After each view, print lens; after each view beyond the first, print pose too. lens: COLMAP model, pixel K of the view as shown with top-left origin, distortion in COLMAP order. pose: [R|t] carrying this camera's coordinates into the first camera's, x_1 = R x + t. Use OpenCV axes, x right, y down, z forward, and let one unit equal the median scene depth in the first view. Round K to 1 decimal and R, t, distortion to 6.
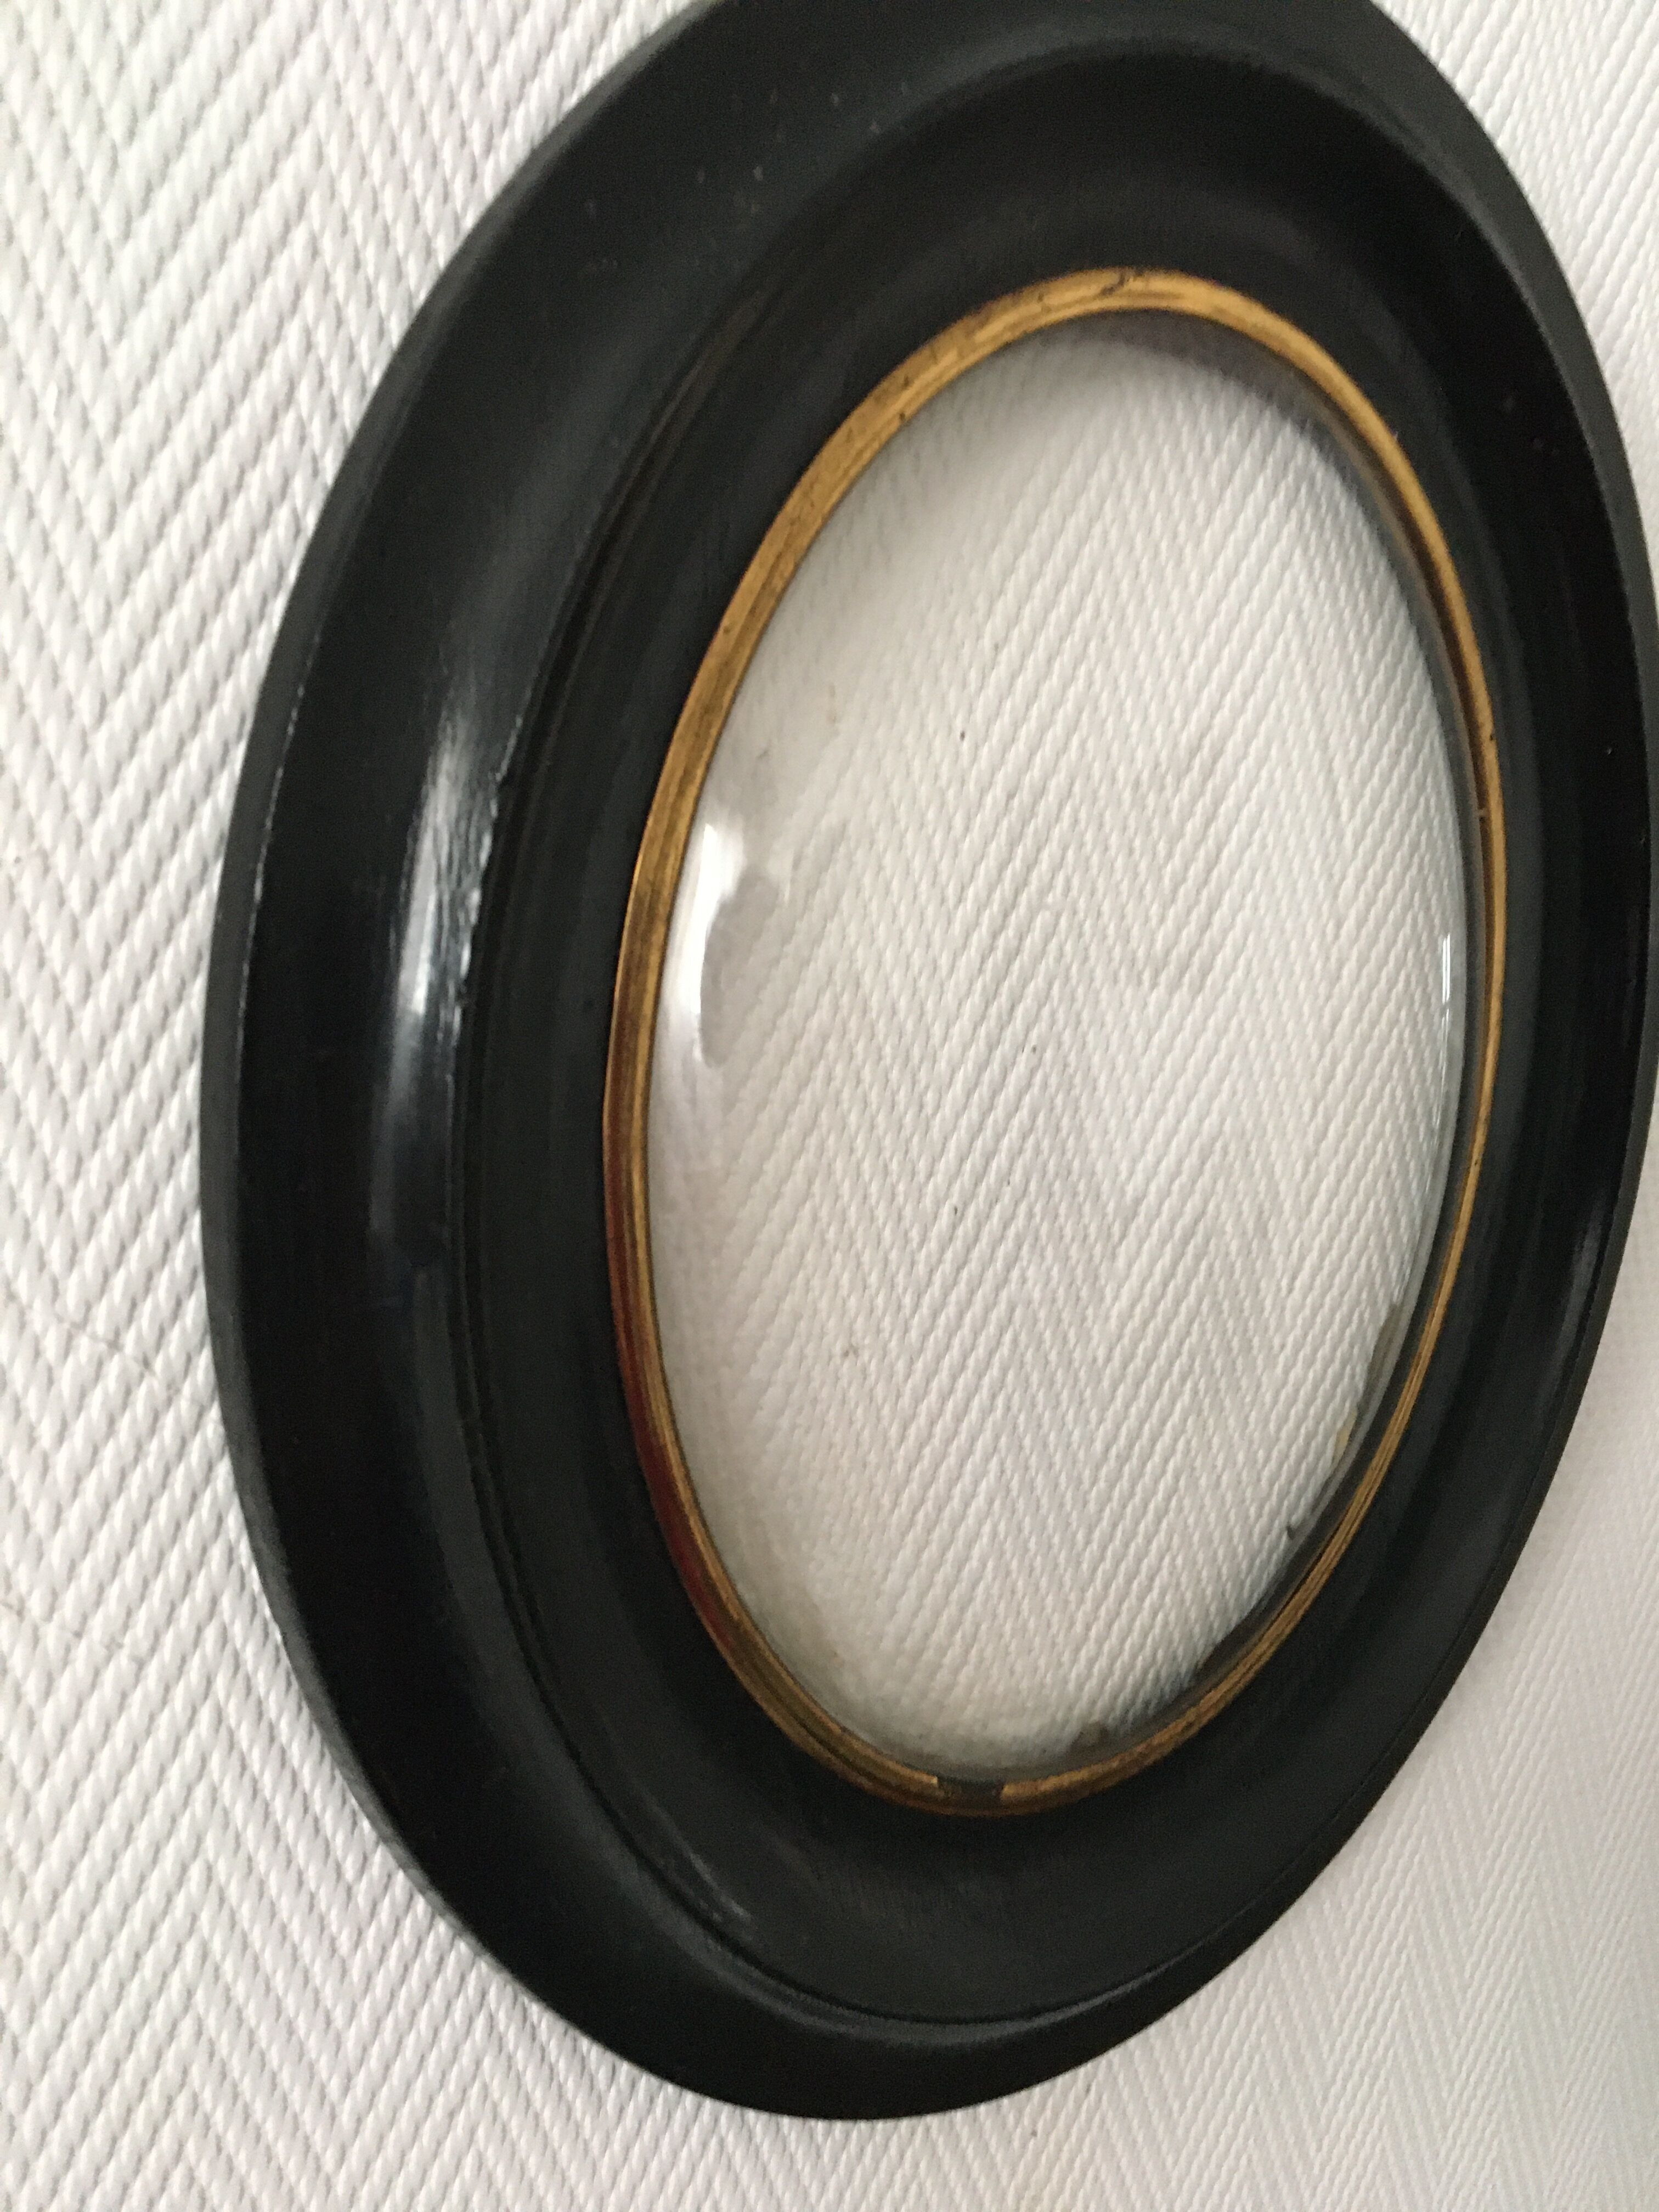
lens RADIAL K [[2033.4, 0, 841.0], [0, 2033.4, 1111.2], [0, 0, 1]] dist [0.076184, -0.147049]
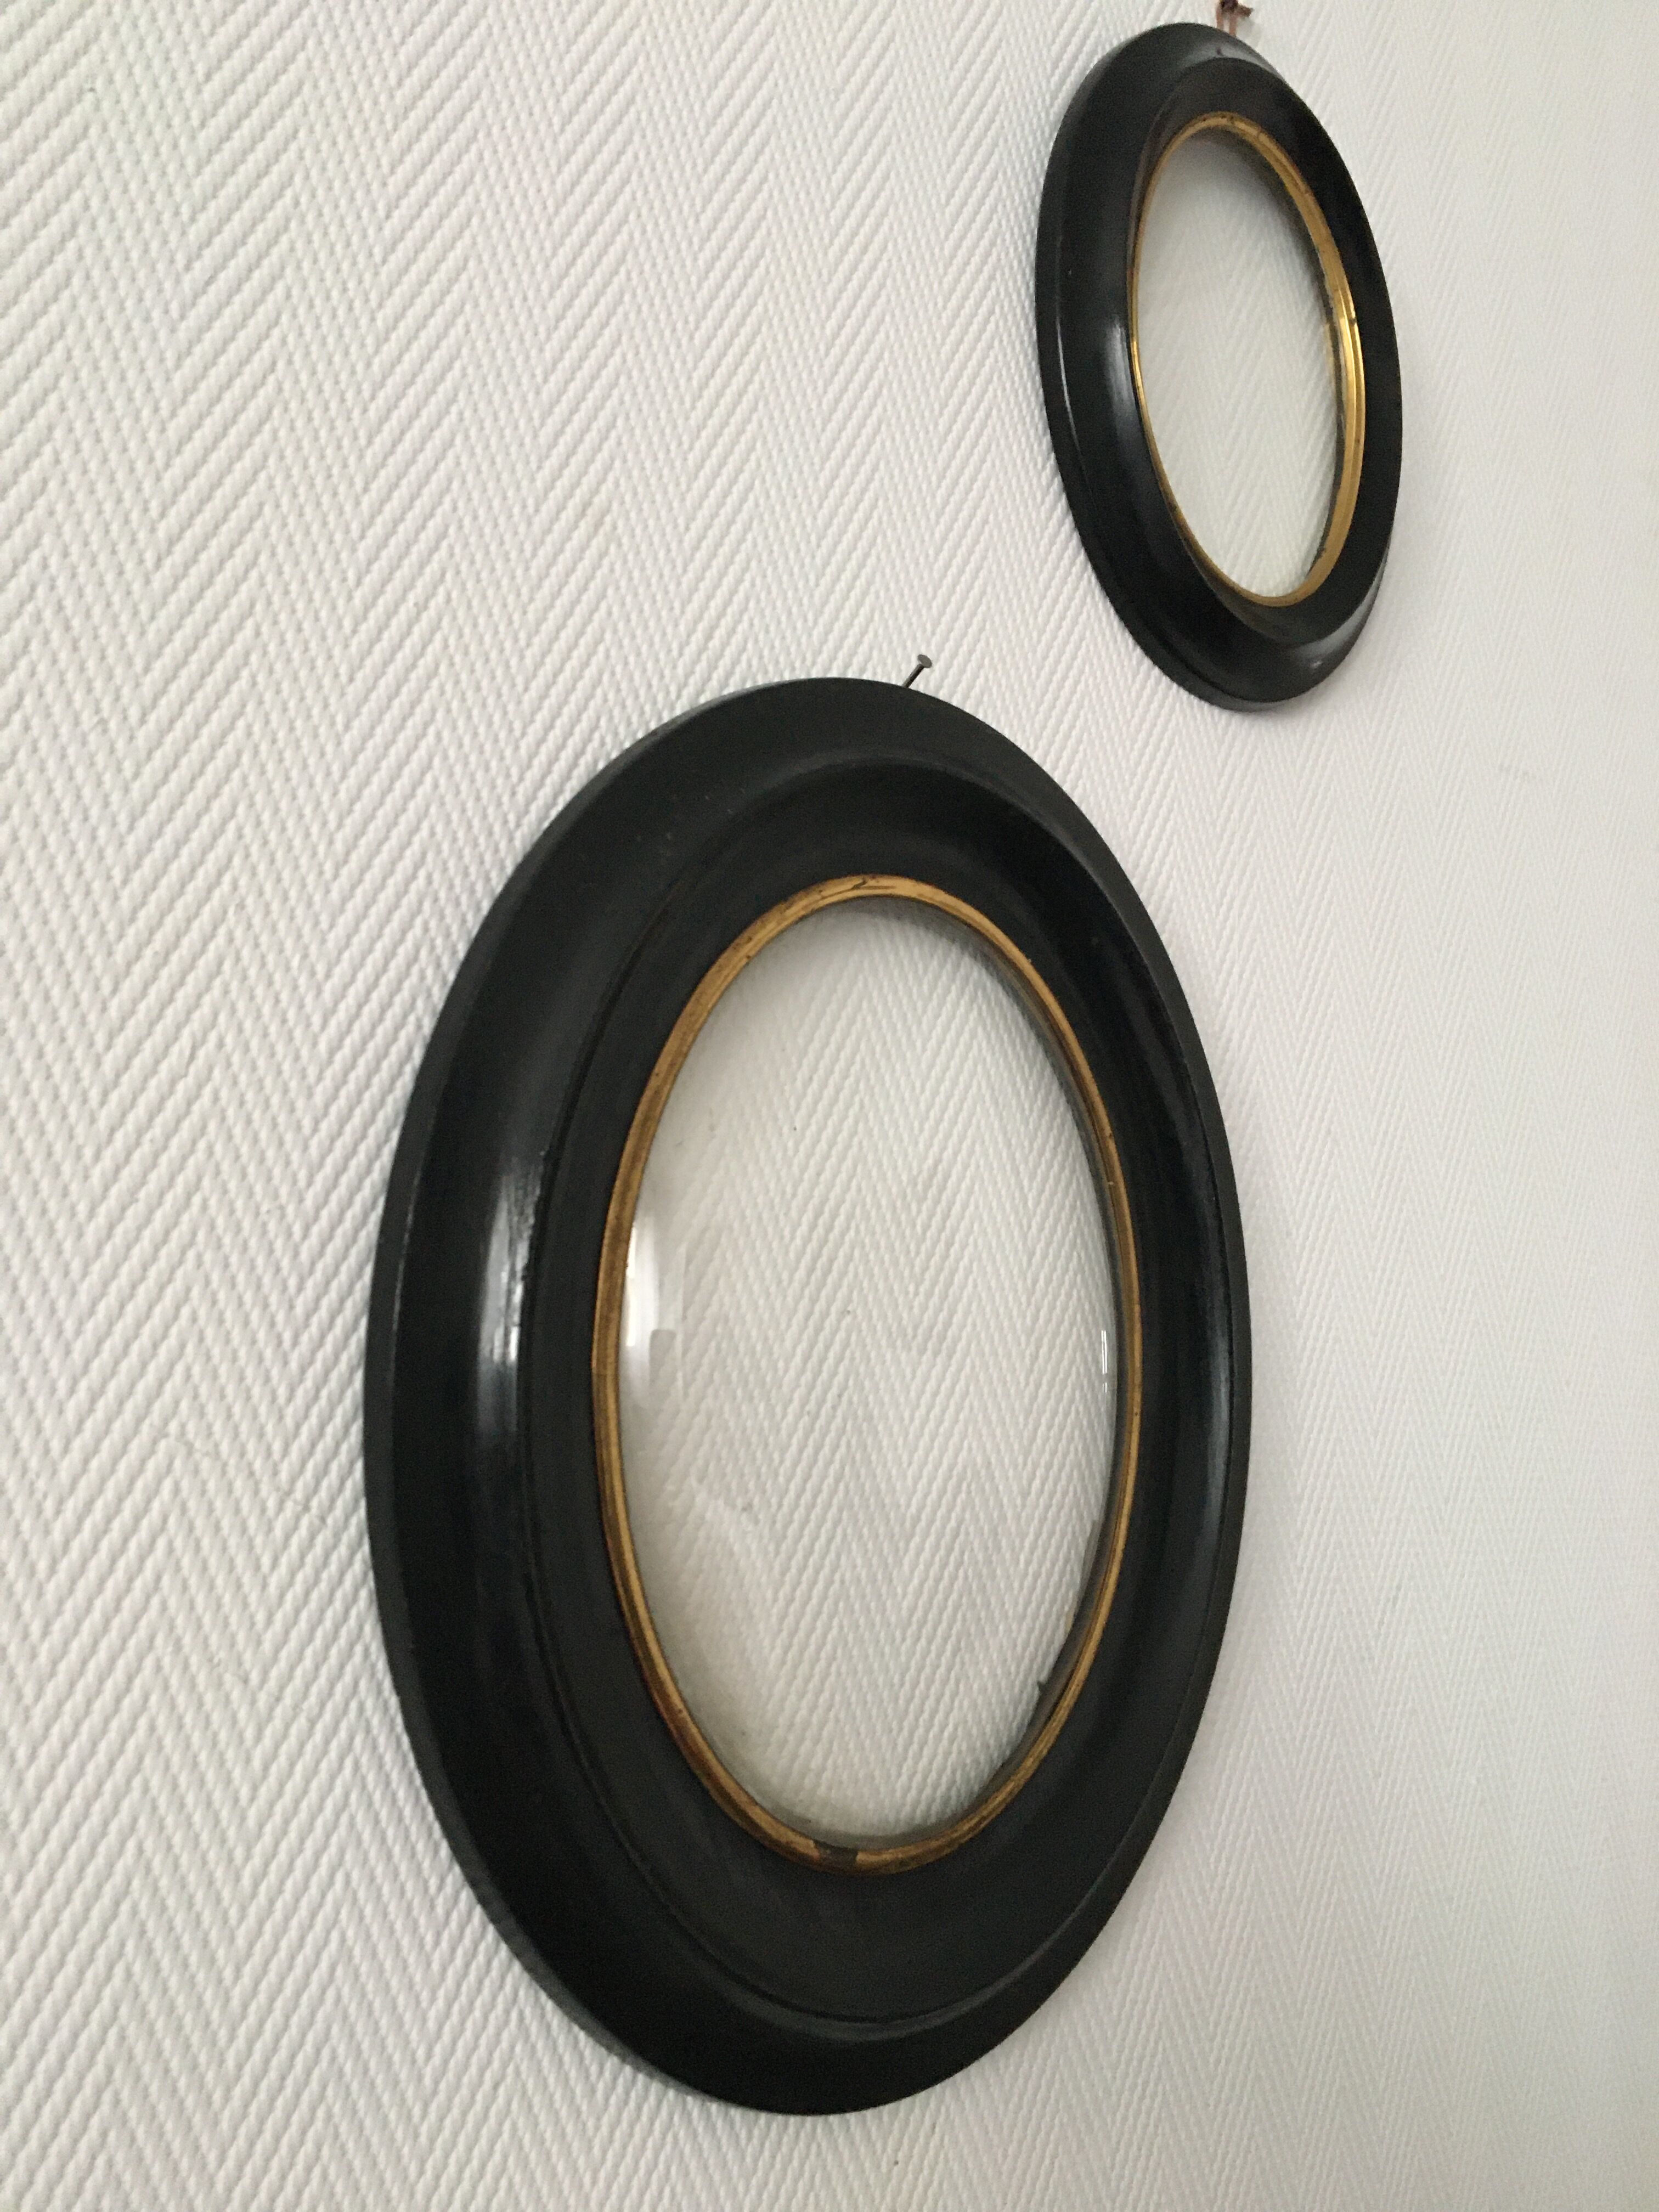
lens RADIAL K [[2033.4, 0, 841.0], [0, 2033.4, 1111.2], [0, 0, 1]] dist [0.076184, -0.147049]
pose [[0.991441, -0.041527, 0.123774, -0.115712], [0.071759, 0.965345, -0.250916, 0.241147], [-0.109065, 0.257651, 0.960063, -0.675027]]
